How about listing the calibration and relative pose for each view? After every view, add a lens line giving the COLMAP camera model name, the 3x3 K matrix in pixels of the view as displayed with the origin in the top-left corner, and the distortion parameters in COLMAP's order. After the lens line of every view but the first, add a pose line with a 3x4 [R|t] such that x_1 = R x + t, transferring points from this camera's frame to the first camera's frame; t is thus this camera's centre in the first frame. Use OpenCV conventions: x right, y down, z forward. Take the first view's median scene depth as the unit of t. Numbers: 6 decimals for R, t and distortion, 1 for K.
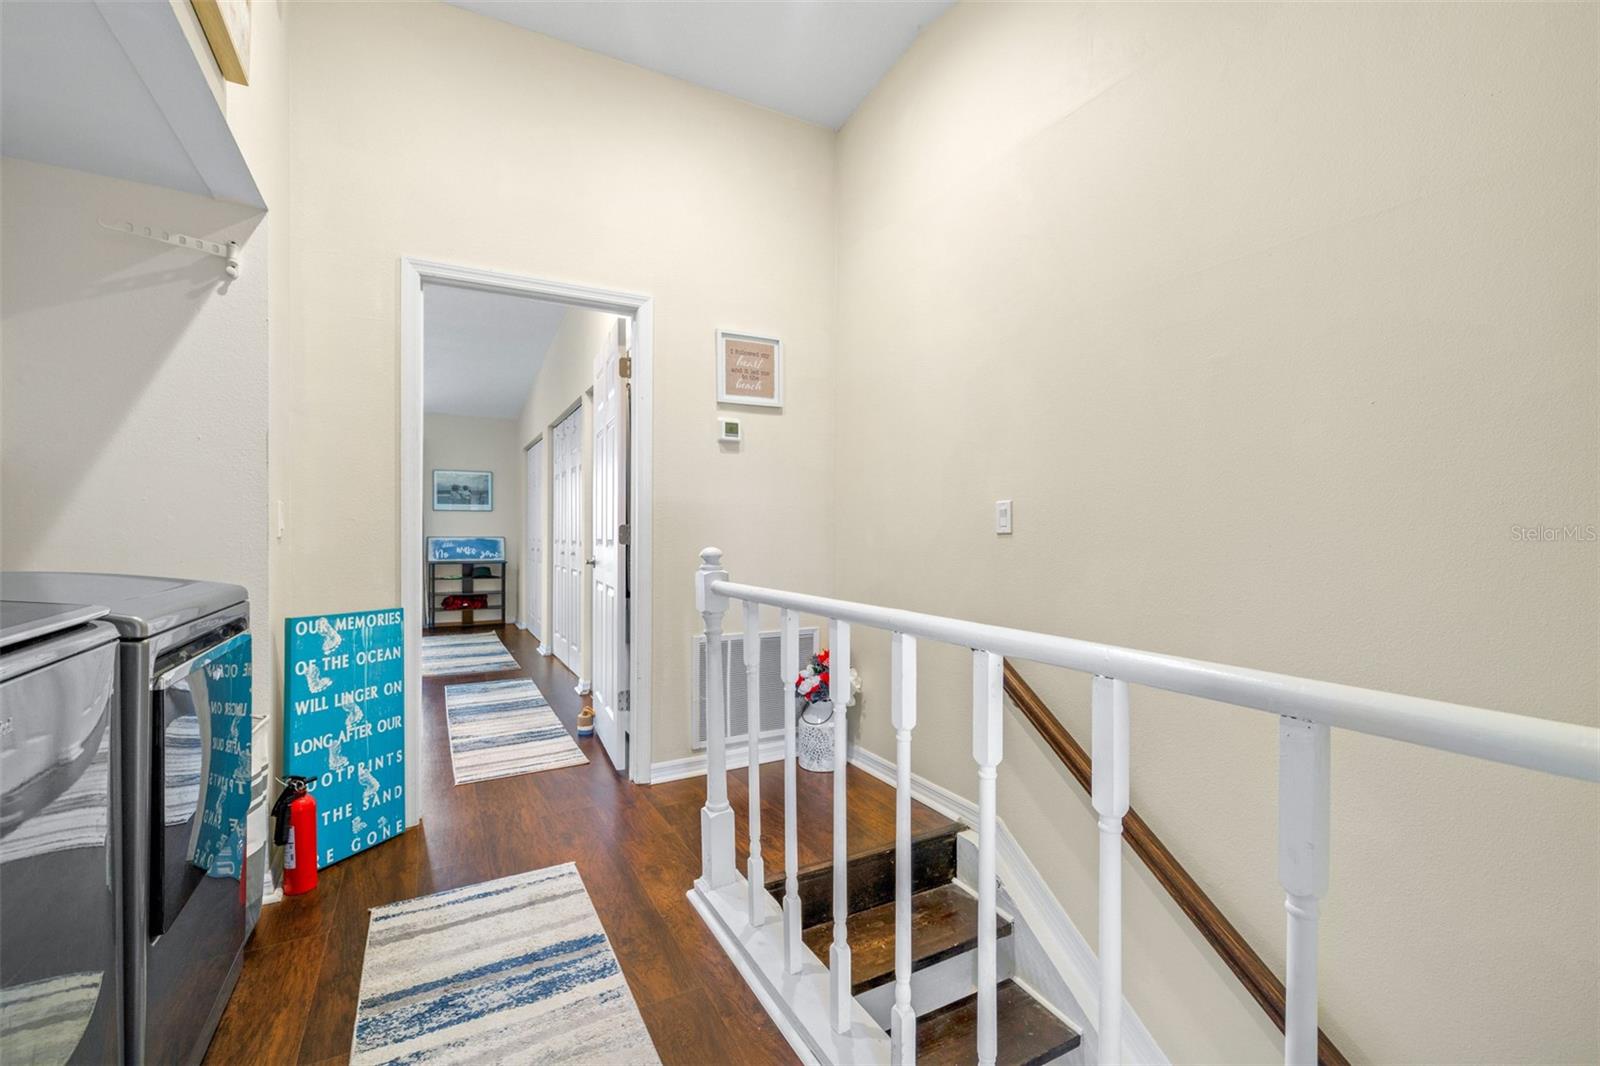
lens RADIAL K [[674.0, 0, 800.0], [0, 674.0, 533.0], [0, 0, 1]] dist [-0.002447, -0.000104]
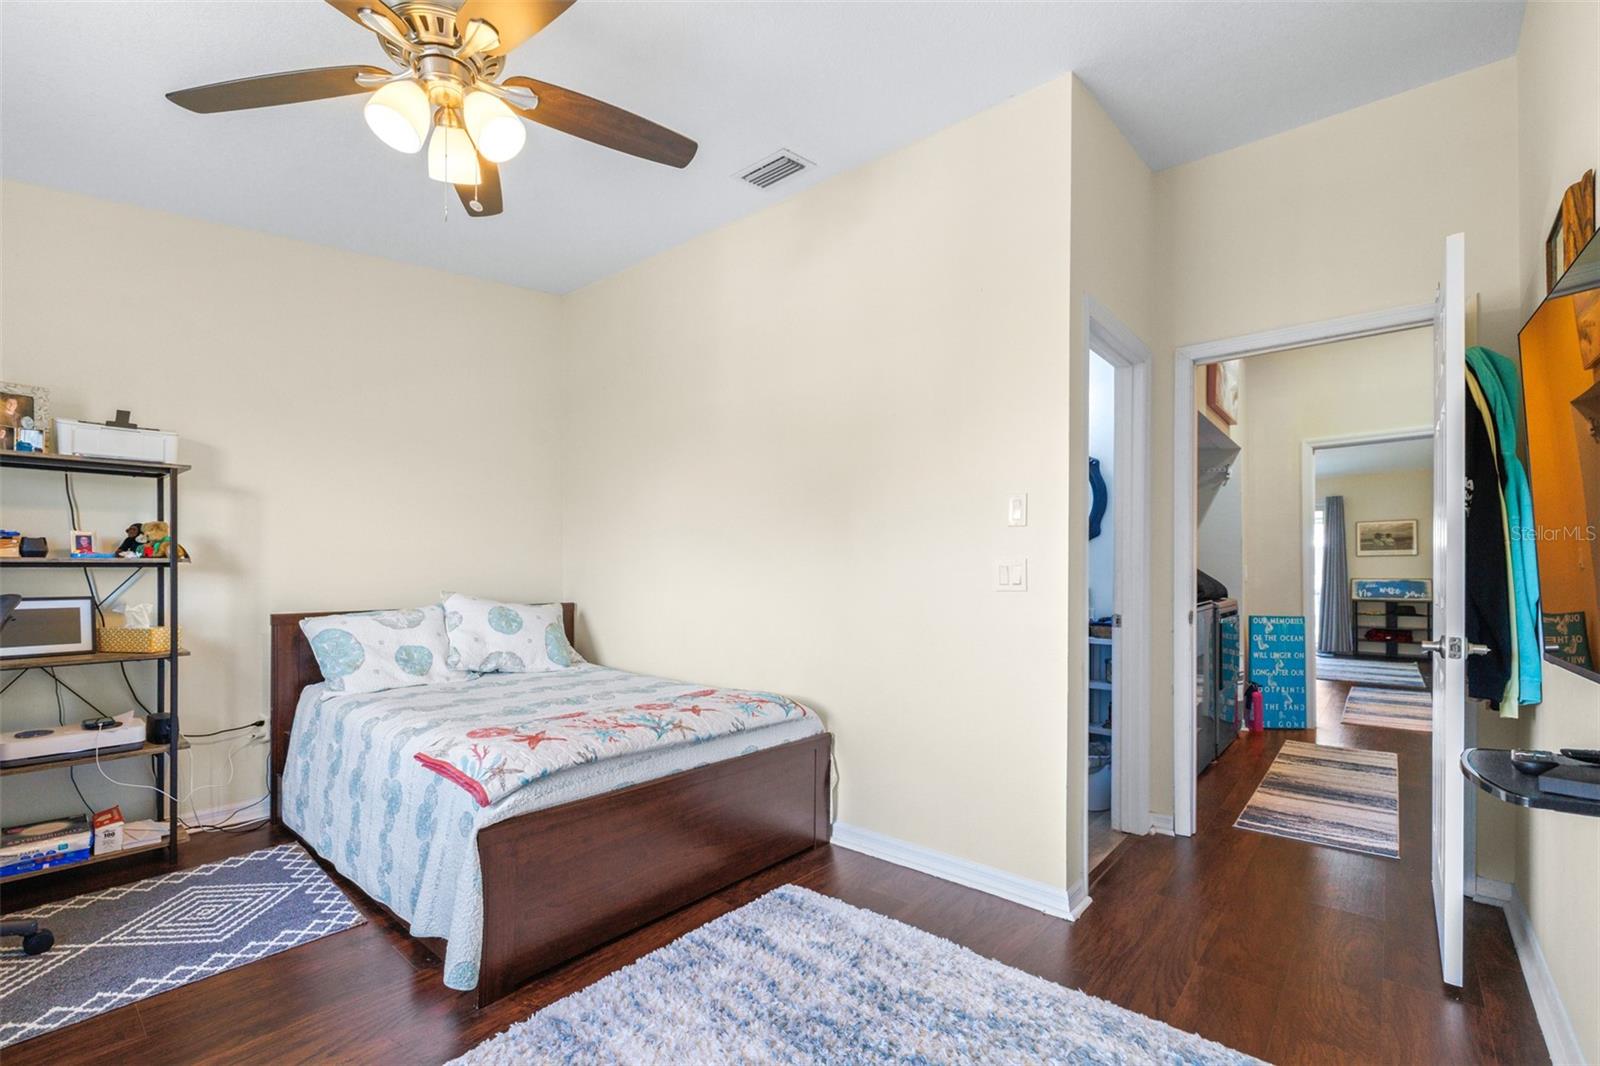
lens RADIAL K [[690.1, 0, 799.7], [0, 690.1, 572.8], [0, 0, 1]] dist [-0.000218, -0.000030]
pose [[0.352120, -0.006860, -0.935930, 0.482203], [0.007182, 0.999963, -0.004628, -0.011865], [0.935927, -0.005093, 0.352157, -0.675409]]
